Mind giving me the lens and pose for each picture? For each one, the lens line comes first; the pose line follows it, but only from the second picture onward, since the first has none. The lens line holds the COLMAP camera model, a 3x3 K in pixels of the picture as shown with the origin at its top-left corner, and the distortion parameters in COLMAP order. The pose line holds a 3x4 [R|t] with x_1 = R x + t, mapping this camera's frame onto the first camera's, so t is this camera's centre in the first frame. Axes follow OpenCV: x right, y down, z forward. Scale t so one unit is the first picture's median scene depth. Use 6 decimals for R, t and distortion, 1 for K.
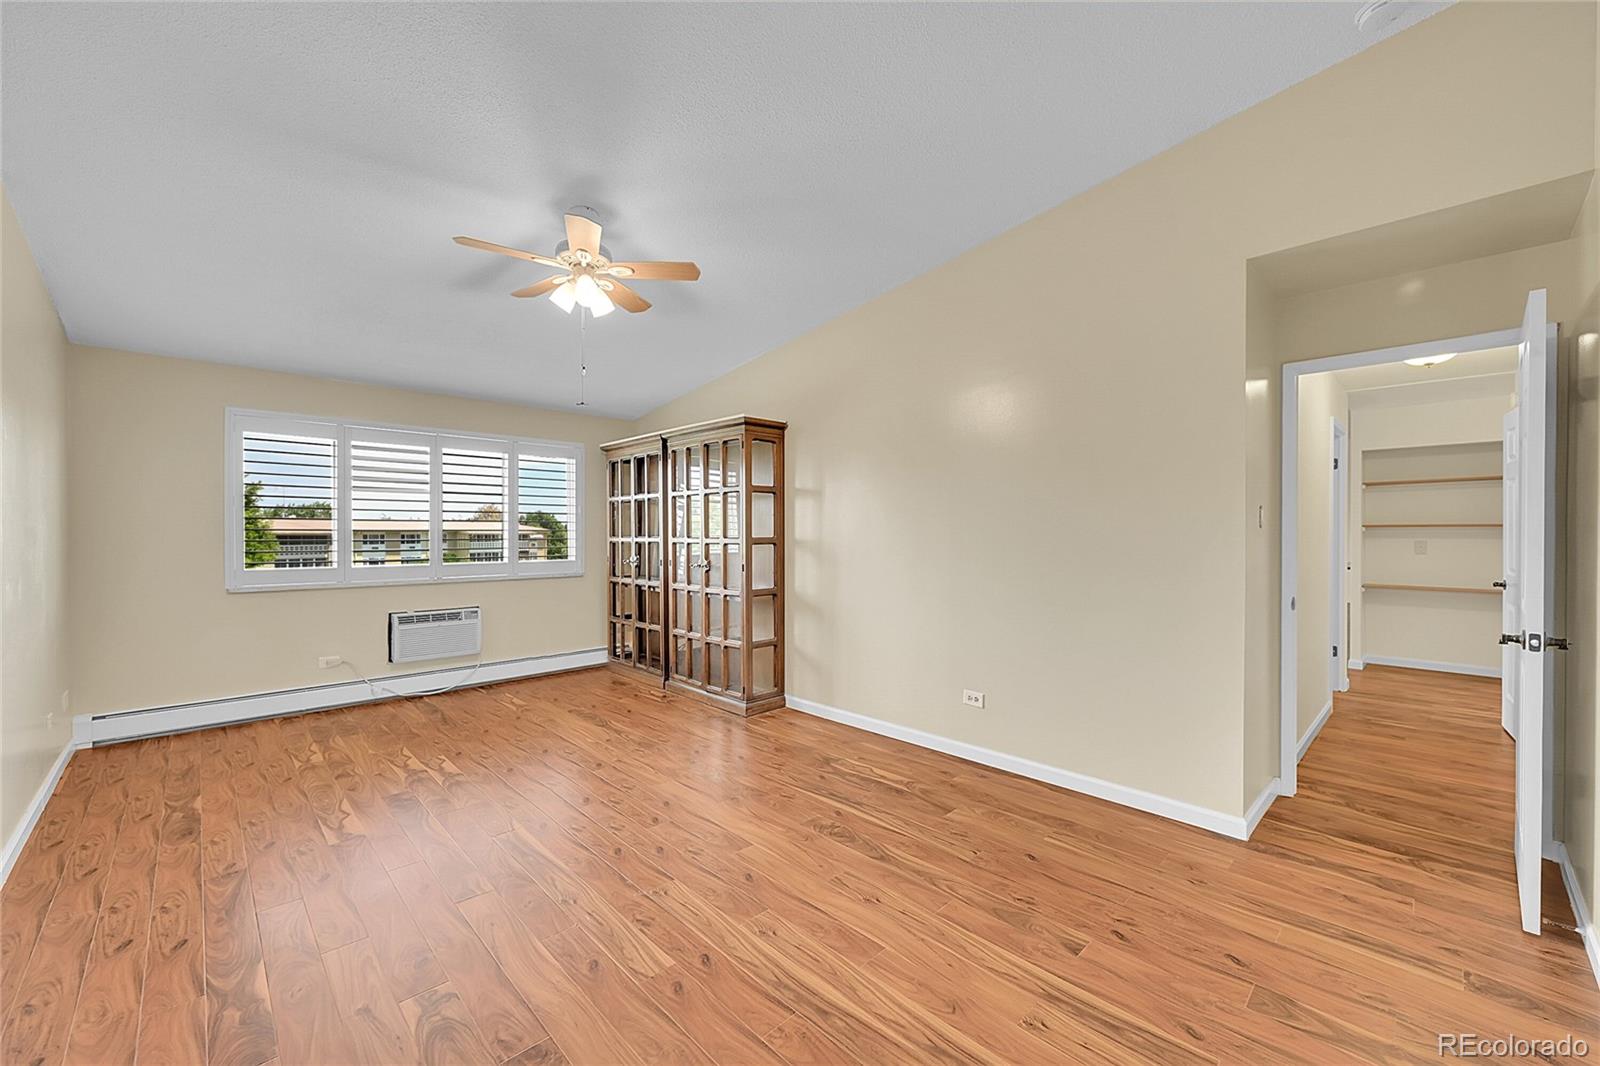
lens RADIAL K [[627.2, 0, 805.7], [0, 627.2, 535.9], [0, 0, 1]] dist [-0.001095, 0.000104]
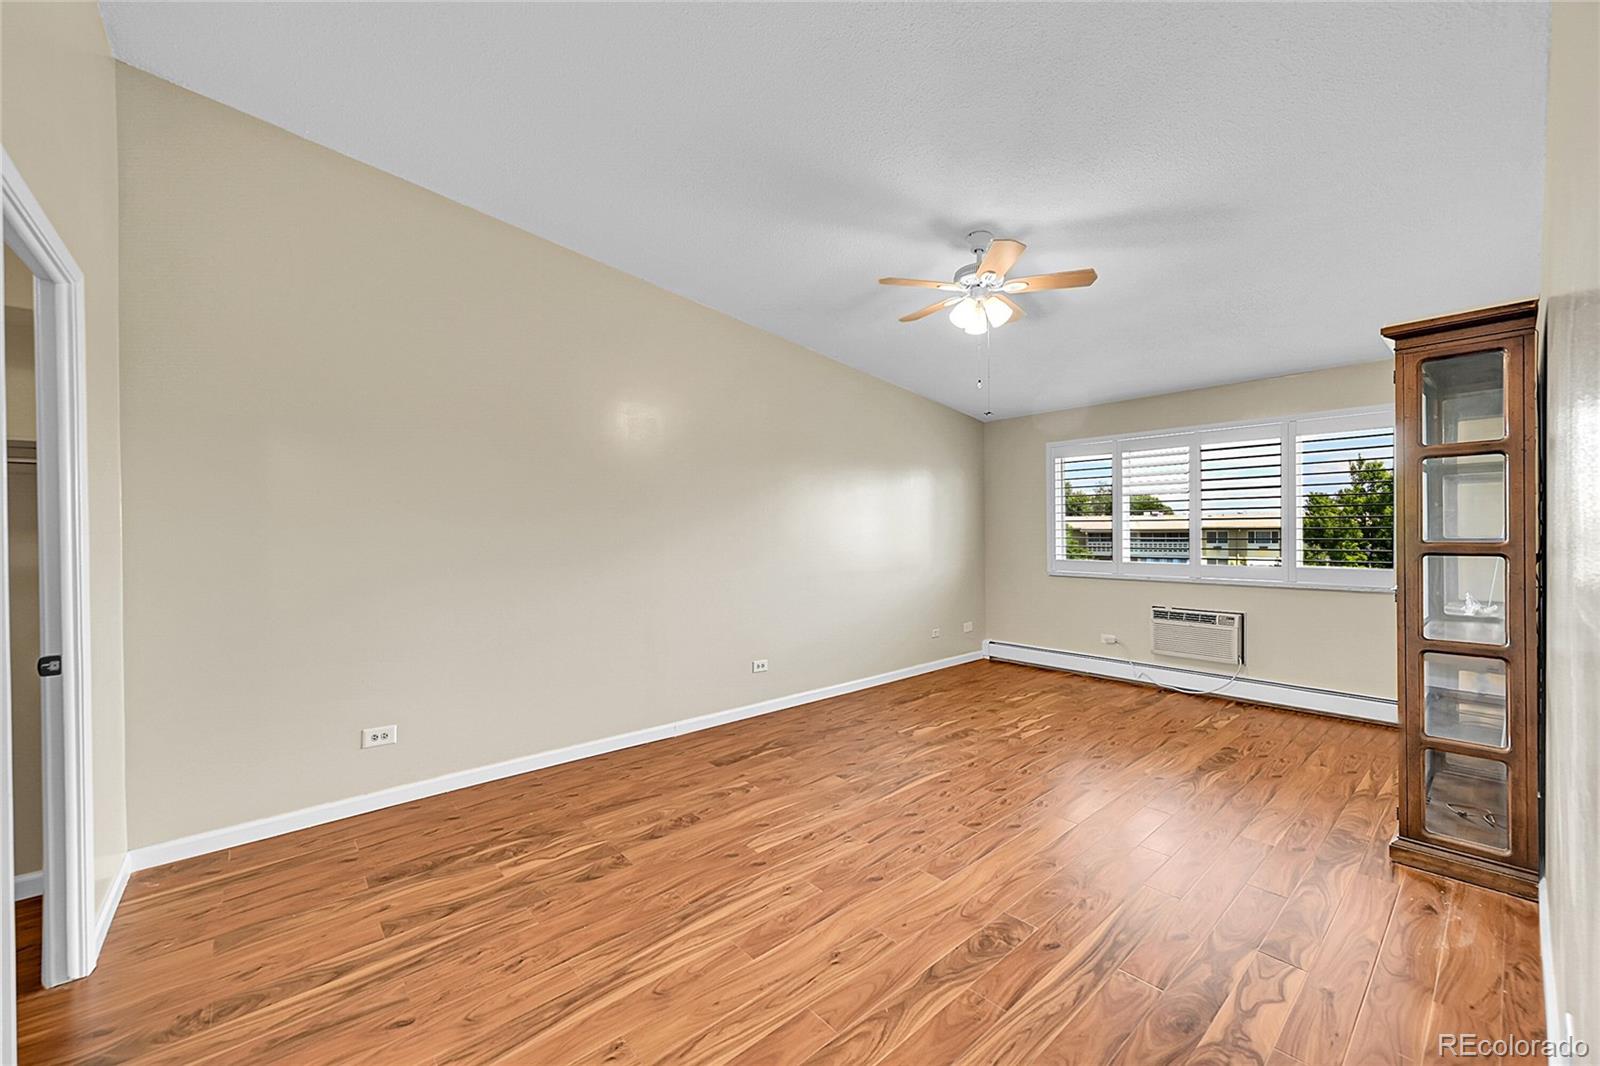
lens RADIAL K [[627.2, 0, 805.7], [0, 627.2, 535.9], [0, 0, 1]] dist [-0.001095, 0.000104]
pose [[-0.052989, 0.006877, -0.998571, 0.623493], [0.001152, 0.999976, 0.006825, -0.008519], [0.998594, -0.000789, -0.052995, 0.641832]]
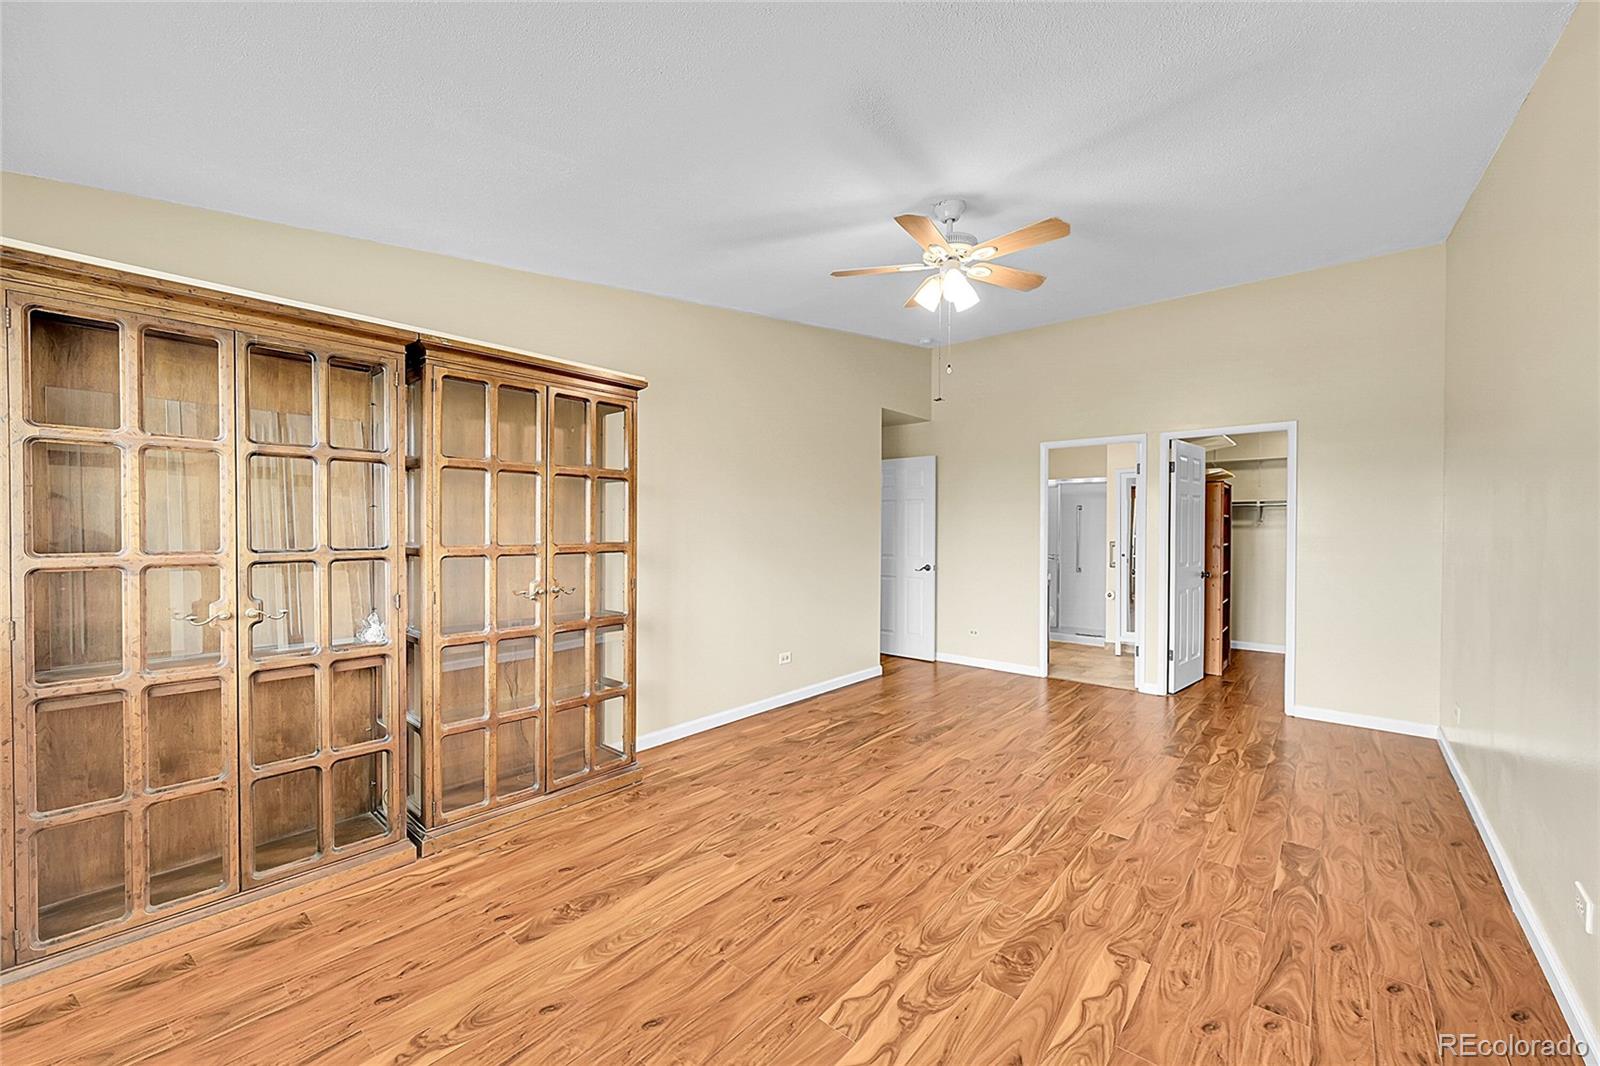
lens RADIAL K [[627.2, 0, 805.7], [0, 627.2, 535.9], [0, 0, 1]] dist [-0.001095, 0.000104]
pose [[-0.089440, -0.010631, 0.995935, -1.092706], [0.003978, 0.999931, 0.011031, -0.015651], [-0.995984, 0.004949, -0.089392, 1.103684]]
